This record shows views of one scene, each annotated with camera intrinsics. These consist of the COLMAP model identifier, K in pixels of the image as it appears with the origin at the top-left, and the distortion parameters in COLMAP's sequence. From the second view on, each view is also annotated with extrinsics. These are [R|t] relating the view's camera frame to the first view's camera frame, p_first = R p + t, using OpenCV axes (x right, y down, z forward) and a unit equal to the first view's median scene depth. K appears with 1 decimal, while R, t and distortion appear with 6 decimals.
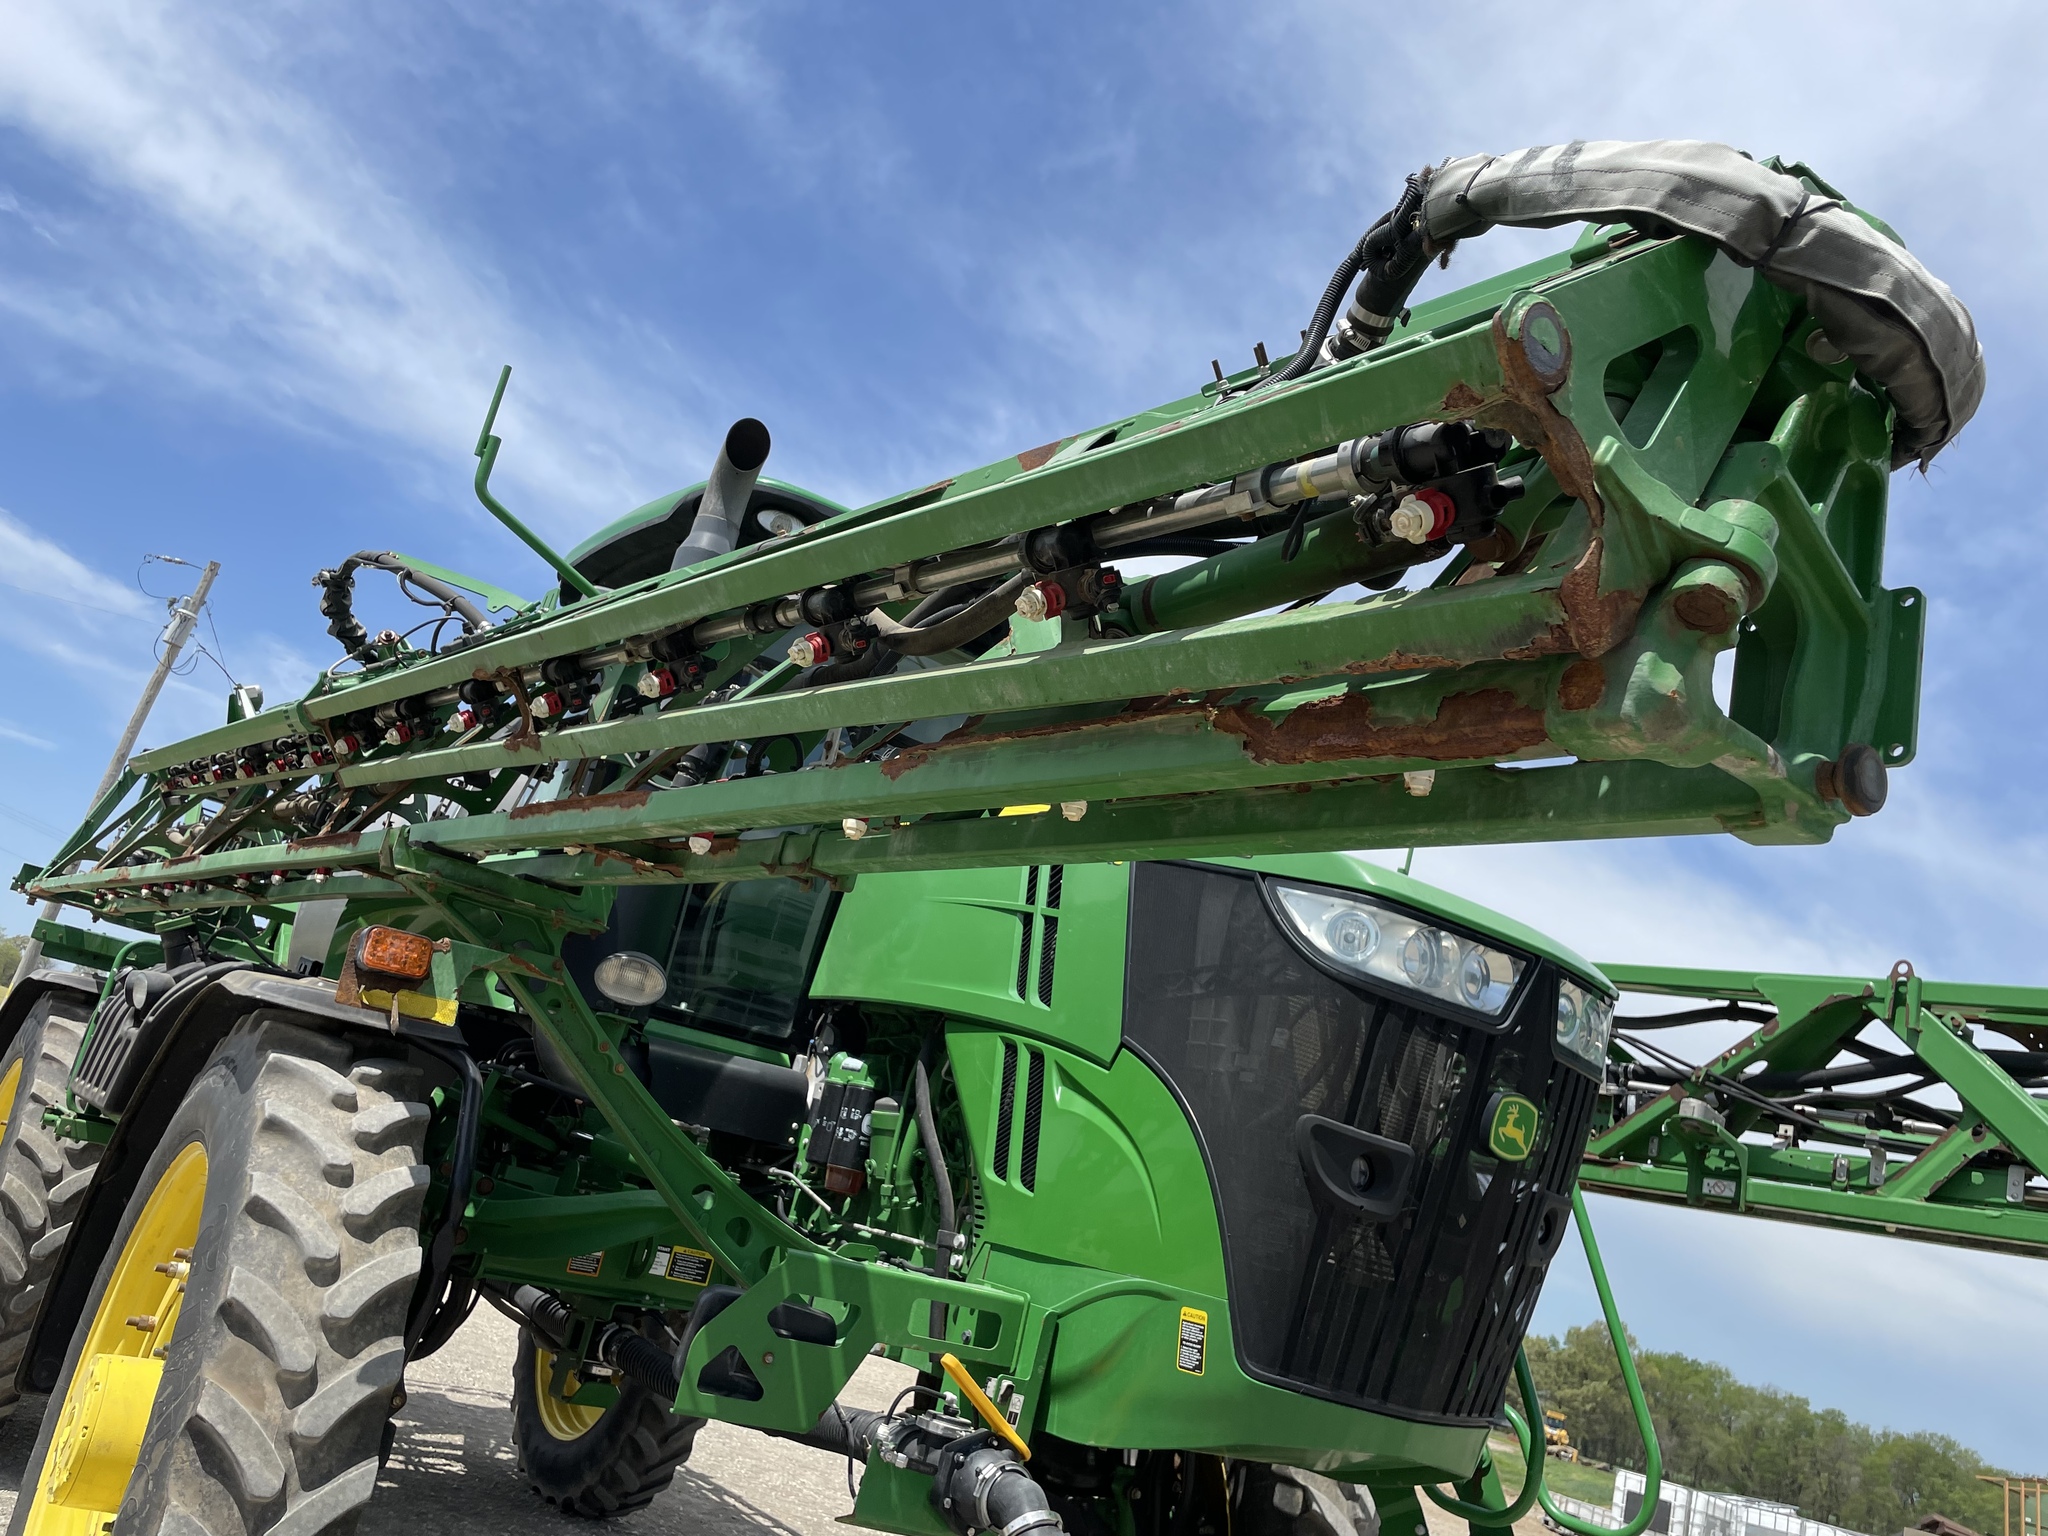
lens RADIAL K [[1571.8, 0, 1042.2], [0, 1571.8, 792.0], [0, 0, 1]] dist [0.054881, -0.082374]
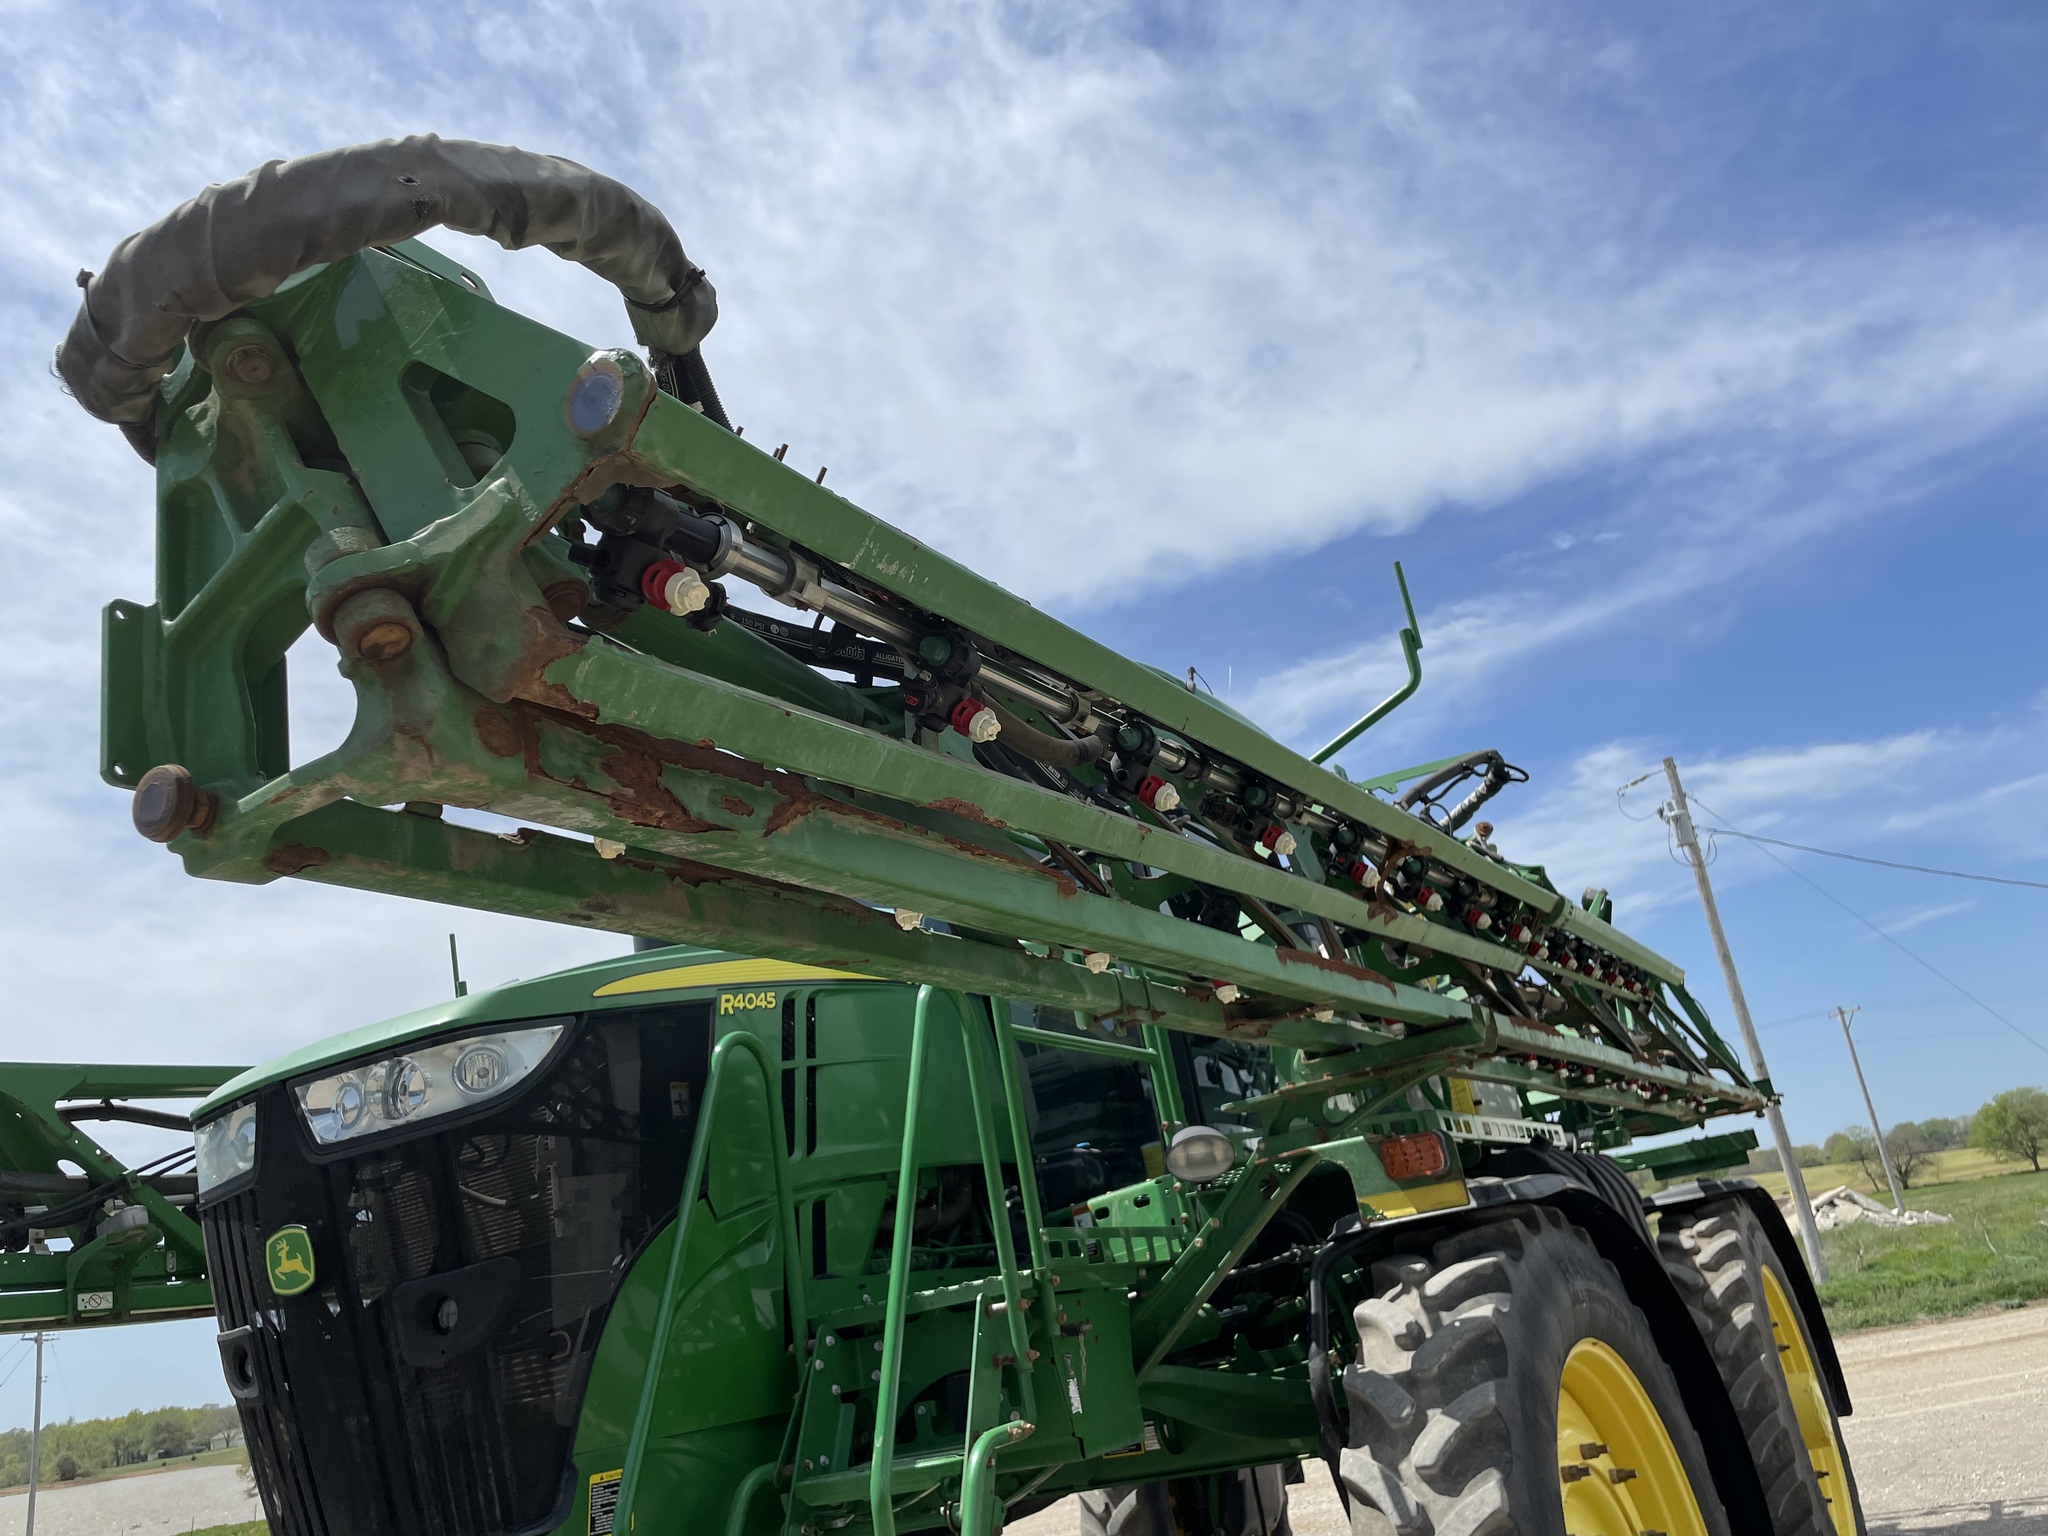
lens RADIAL K [[1660.2, 0, 1032.6], [0, 1660.2, 801.9], [0, 0, 1]] dist [0.008833, -0.000951]
pose [[0.304019, -0.555007, -0.774299, 0.932814], [0.497038, 0.785789, -0.368087, 0.401514], [0.812727, -0.272950, 0.514755, 0.634698]]
